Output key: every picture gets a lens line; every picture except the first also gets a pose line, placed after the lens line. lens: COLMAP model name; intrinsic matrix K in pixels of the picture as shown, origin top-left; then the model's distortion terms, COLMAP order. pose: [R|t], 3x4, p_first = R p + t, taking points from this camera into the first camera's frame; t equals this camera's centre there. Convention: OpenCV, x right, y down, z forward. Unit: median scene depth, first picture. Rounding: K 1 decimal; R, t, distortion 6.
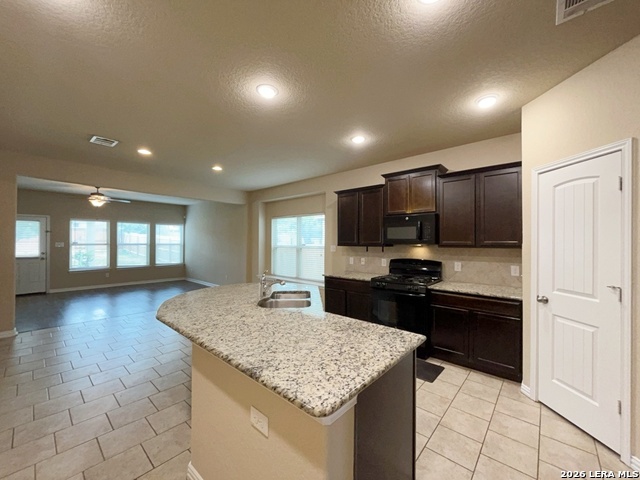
lens RADIAL K [[259.2, 0, 321.5], [0, 259.2, 243.0], [0, 0, 1]] dist [-0.002354, -0.000197]
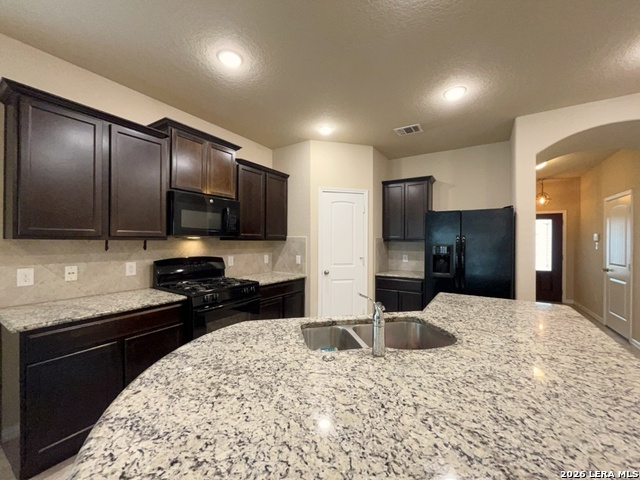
lens RADIAL K [[259.2, 0, 323.4], [0, 259.2, 241.1], [0, 0, 1]] dist [-0.002354, -0.000197]
pose [[-0.168505, -0.004800, 0.985689, -0.493159], [-0.005429, 0.999977, 0.003941, 0.015032], [-0.985686, -0.004687, -0.168527, 0.910776]]
